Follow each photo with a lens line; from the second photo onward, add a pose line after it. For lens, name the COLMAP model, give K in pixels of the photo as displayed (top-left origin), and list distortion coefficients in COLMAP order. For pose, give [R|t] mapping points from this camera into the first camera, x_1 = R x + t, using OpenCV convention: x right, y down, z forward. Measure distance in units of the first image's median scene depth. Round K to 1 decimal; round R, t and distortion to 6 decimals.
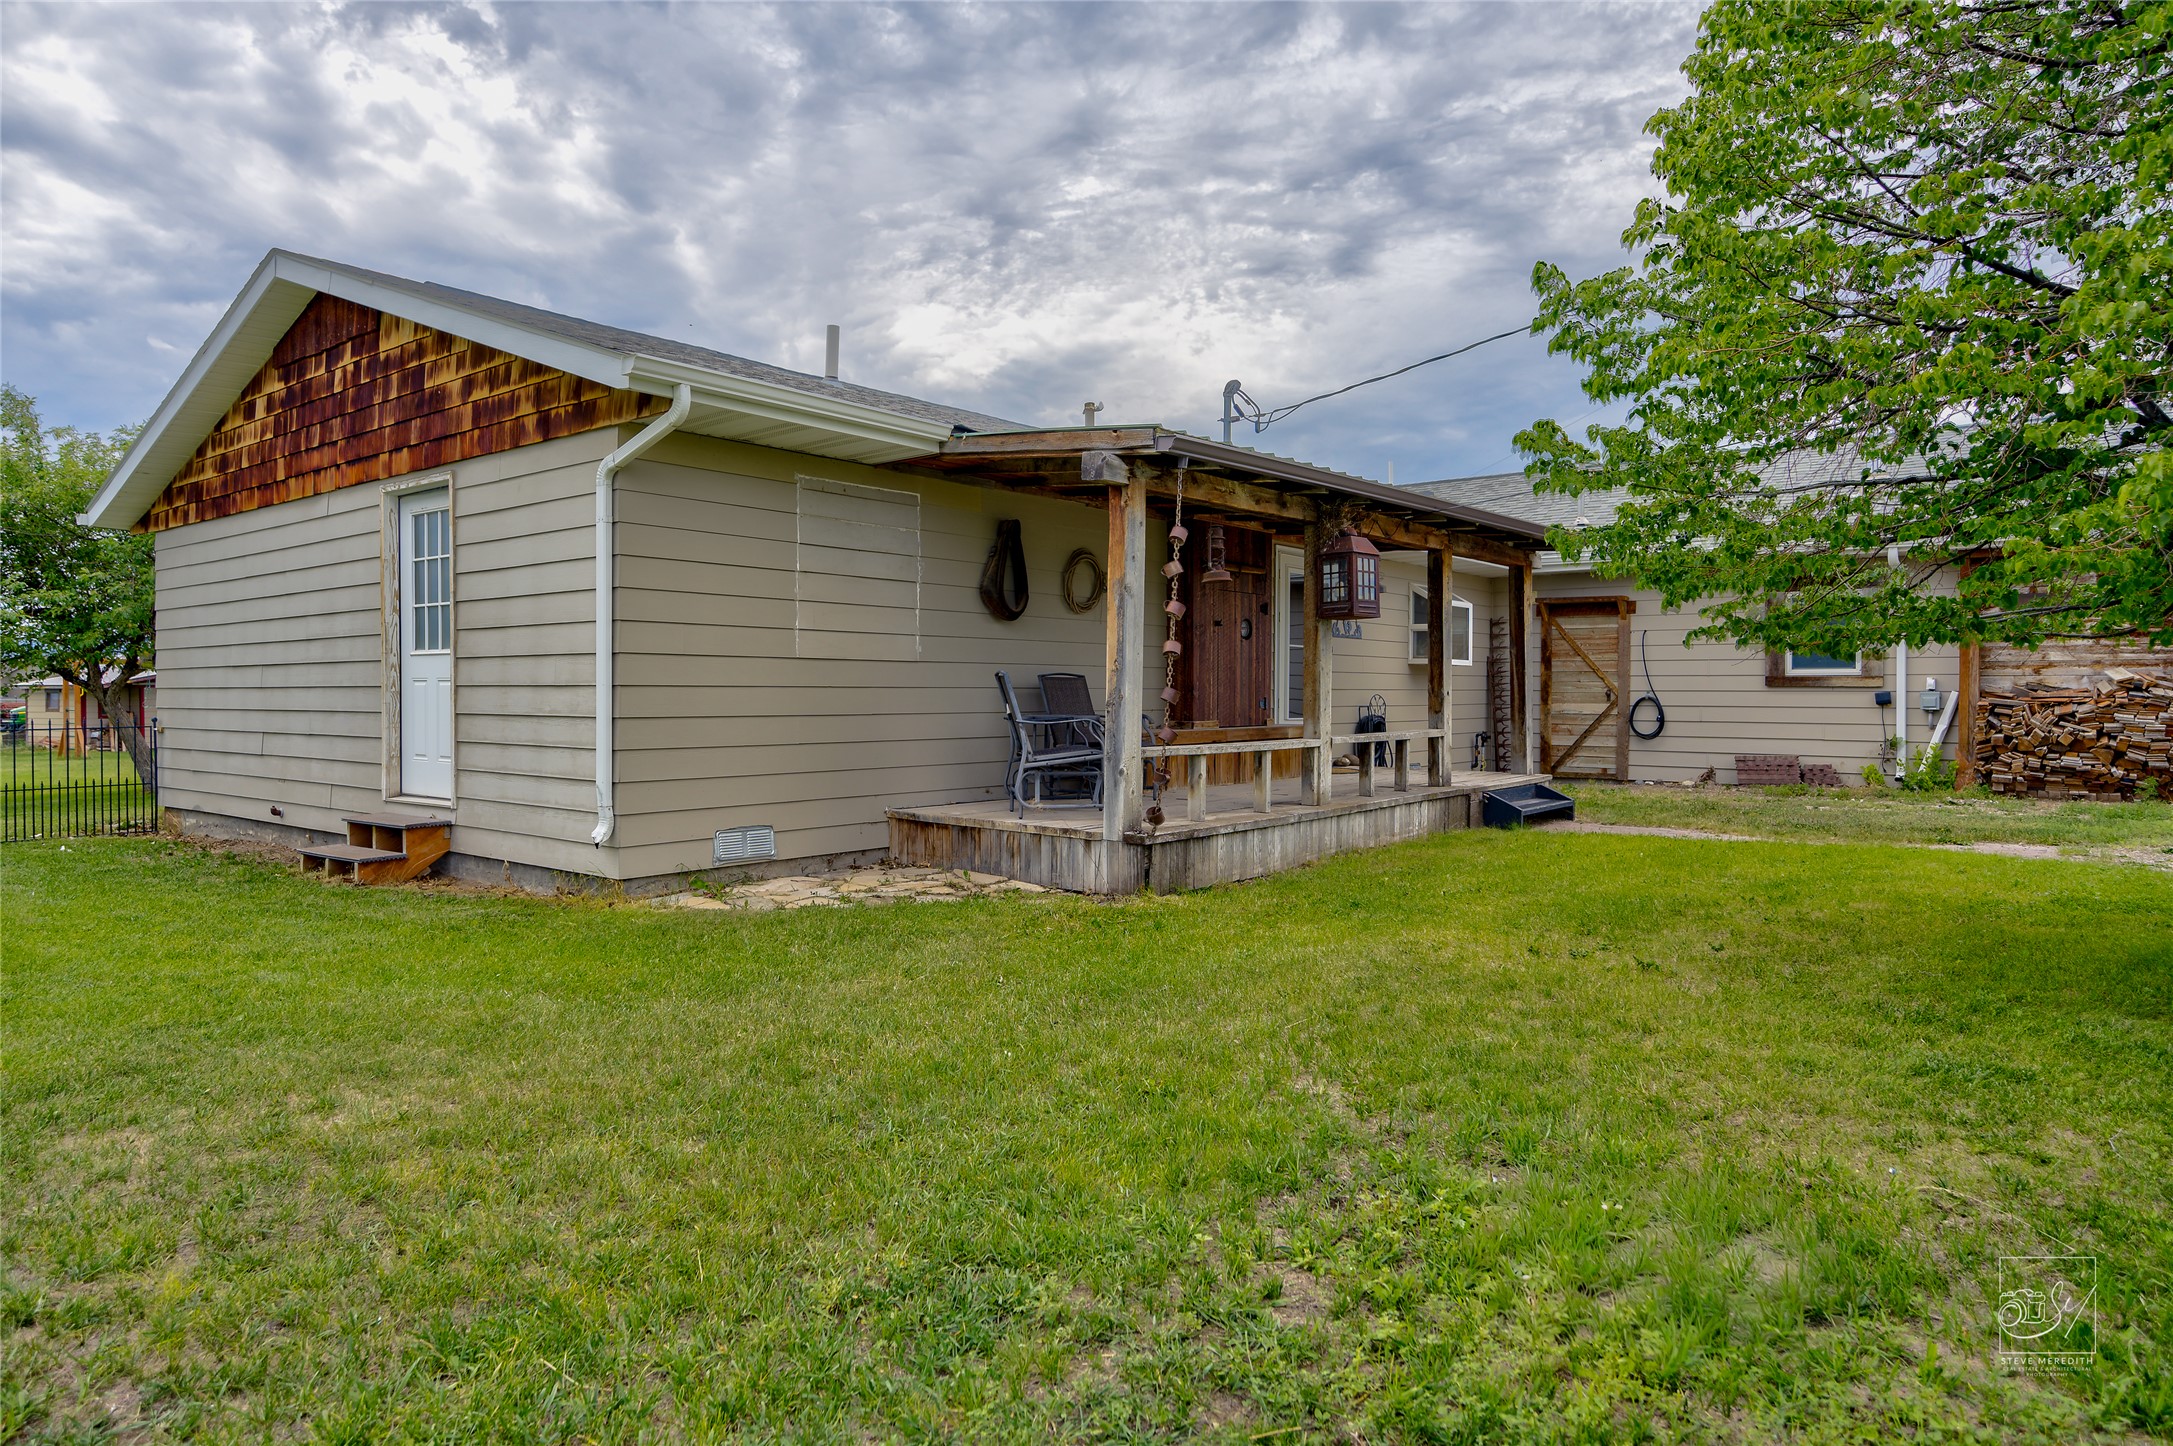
lens RADIAL K [[1309.9, 0, 1076.3], [0, 1309.9, 724.4], [0, 0, 1]] dist [-0.036616, -0.004605]
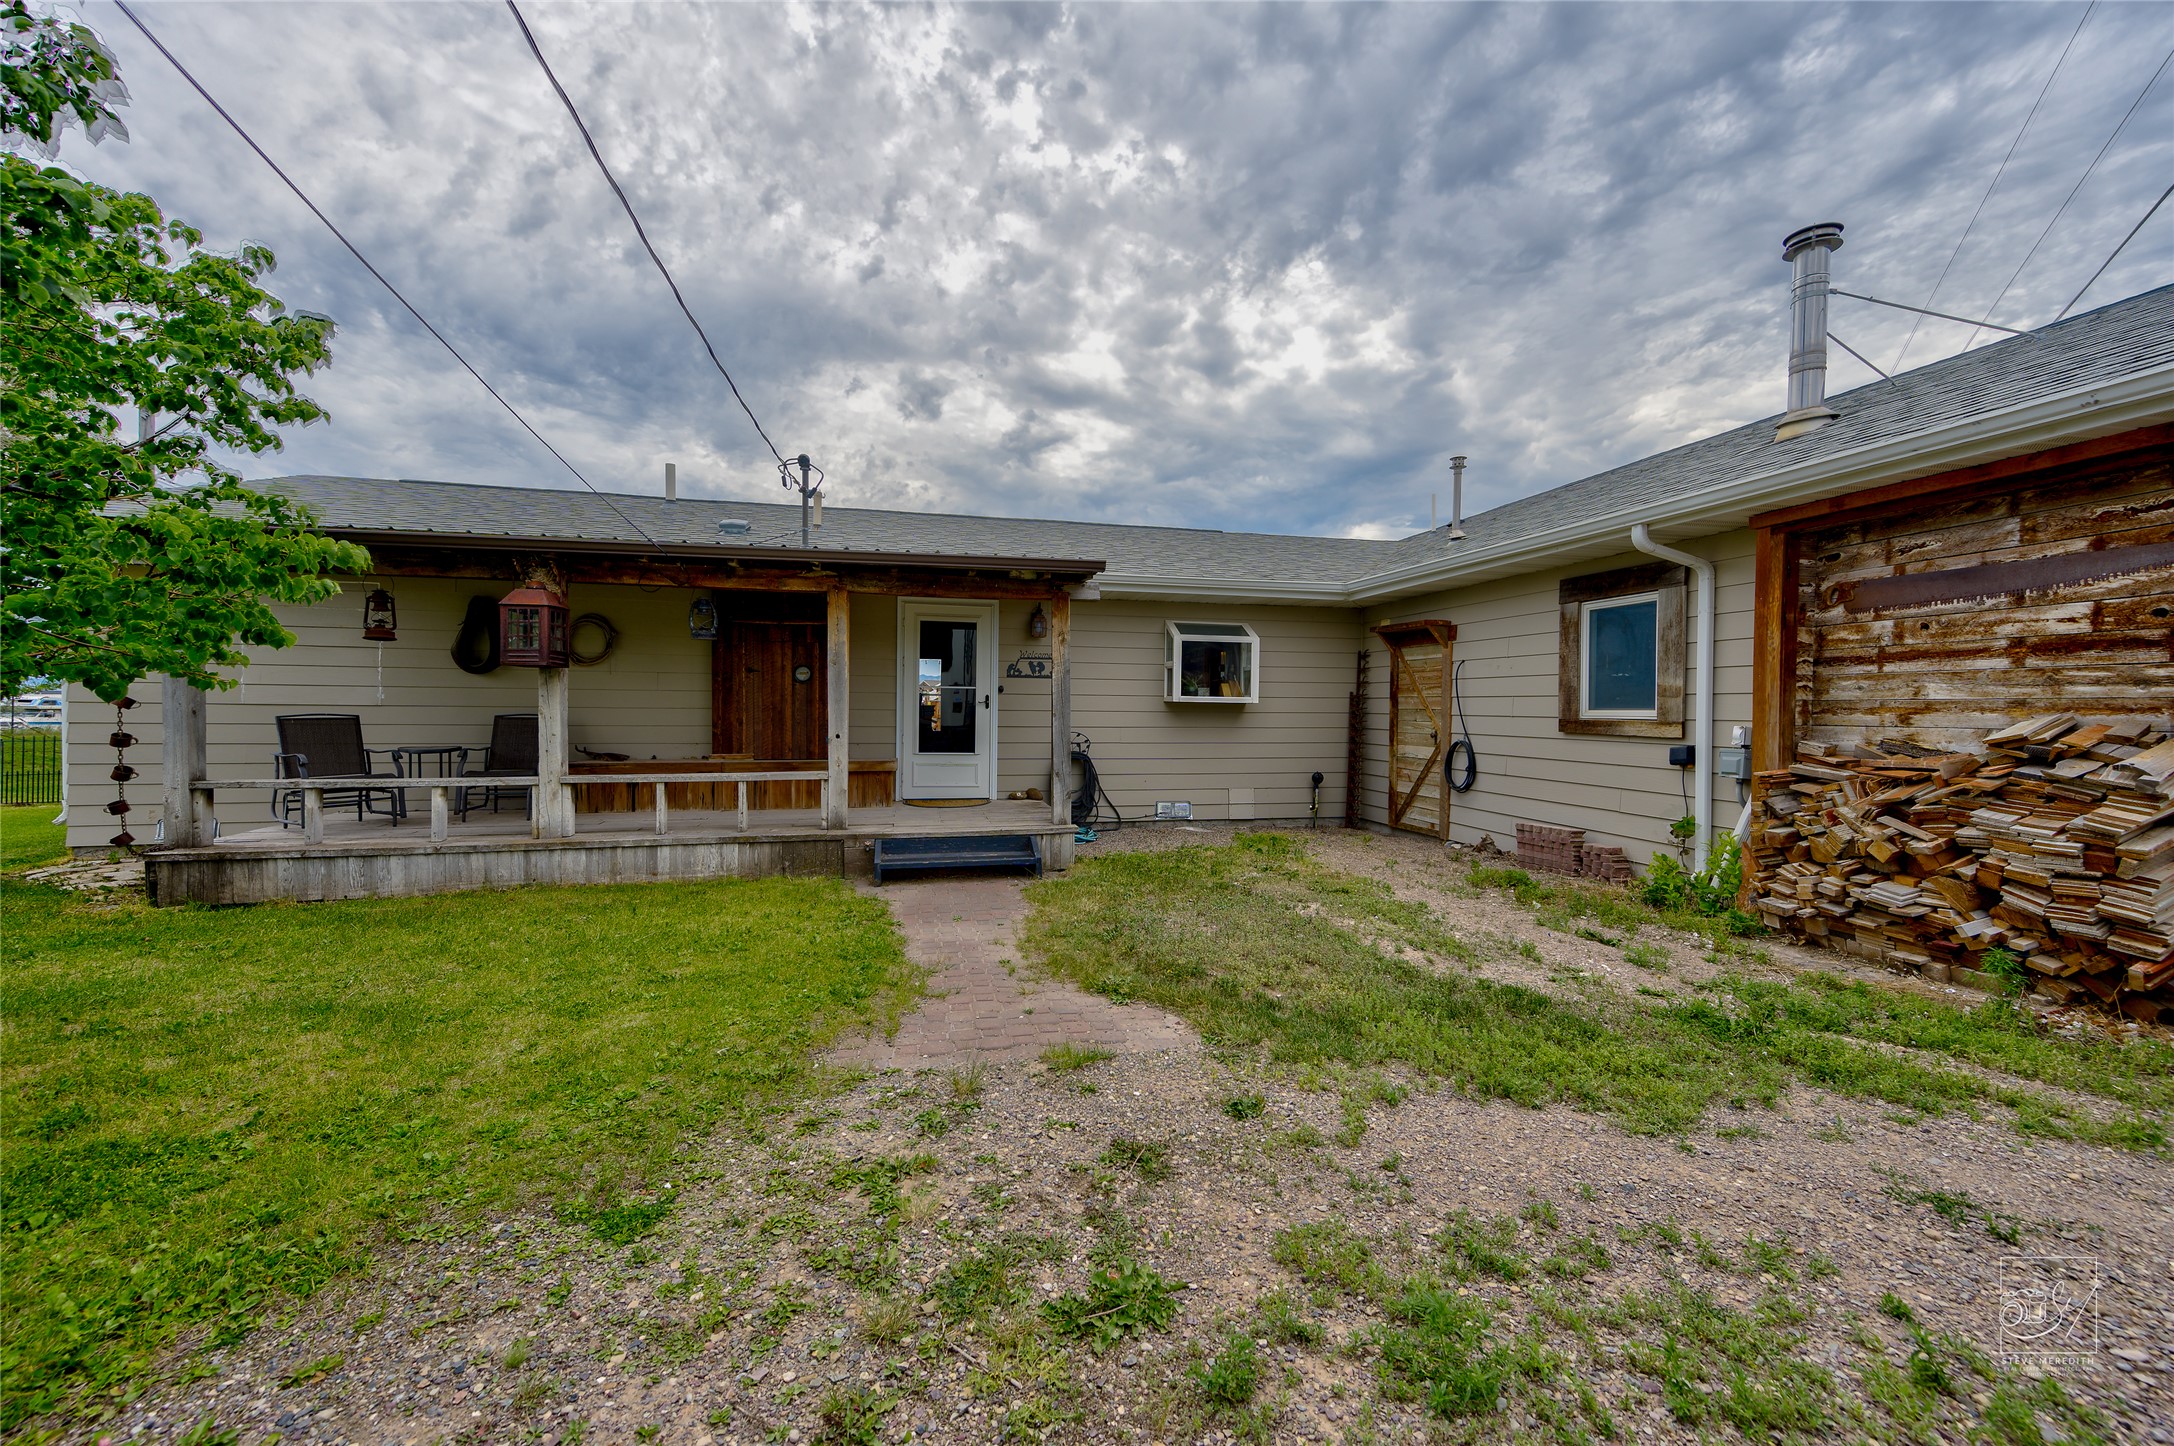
lens RADIAL K [[908.8, 0, 1085.1], [0, 908.8, 729.7], [0, 0, 1]] dist [0.030414, -0.000241]
pose [[0.777121, 0.019142, -0.629061, 0.892346], [-0.018589, 0.999799, 0.007460, -0.040967], [0.629077, 0.005896, 0.777320, 0.584065]]
